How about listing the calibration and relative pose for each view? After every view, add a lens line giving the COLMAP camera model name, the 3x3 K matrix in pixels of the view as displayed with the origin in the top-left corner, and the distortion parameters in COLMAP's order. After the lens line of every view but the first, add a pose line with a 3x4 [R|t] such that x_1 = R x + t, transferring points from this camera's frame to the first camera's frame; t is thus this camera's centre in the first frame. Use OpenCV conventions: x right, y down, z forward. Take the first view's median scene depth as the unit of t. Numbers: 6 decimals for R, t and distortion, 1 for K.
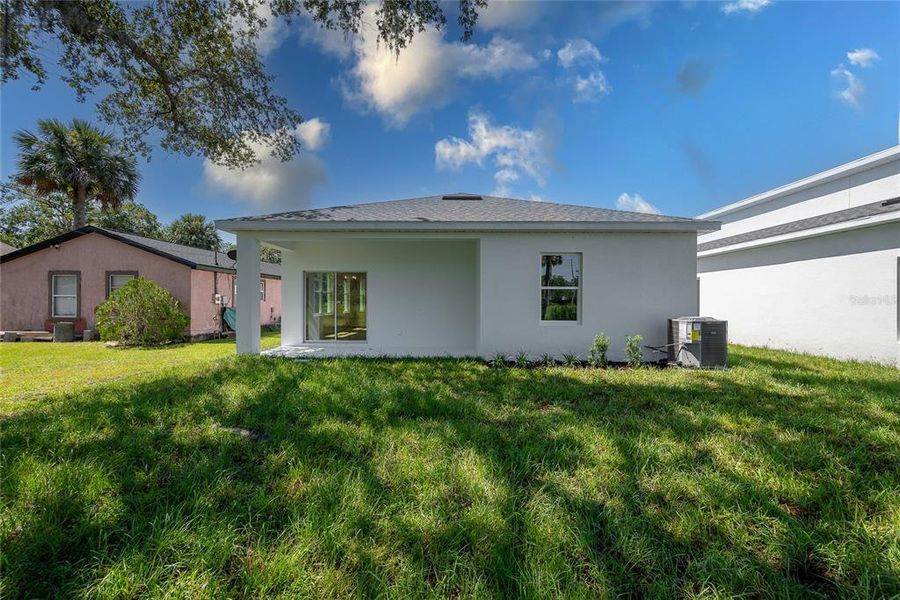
lens RADIAL K [[360.4, 0, 443.0], [0, 360.4, 296.7], [0, 0, 1]] dist [-0.000643, 0.000384]
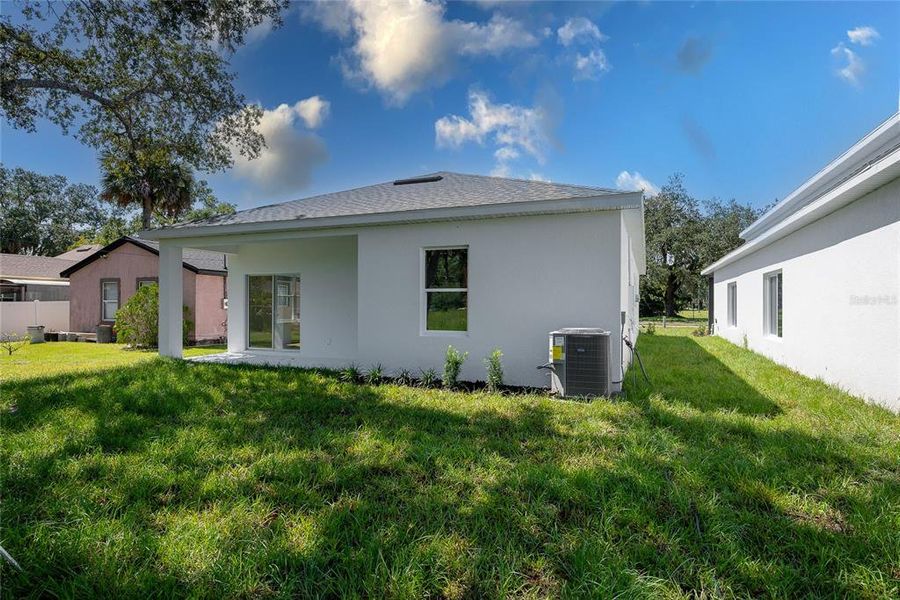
lens RADIAL K [[486.2, 0, 446.4], [0, 486.2, 299.2], [0, 0, 1]] dist [-0.005541, -0.002090]
pose [[0.933879, -0.004683, -0.357558, 0.707299], [0.003879, 0.999988, -0.002965, -0.000971], [0.357568, 0.001382, 0.933886, -0.016549]]
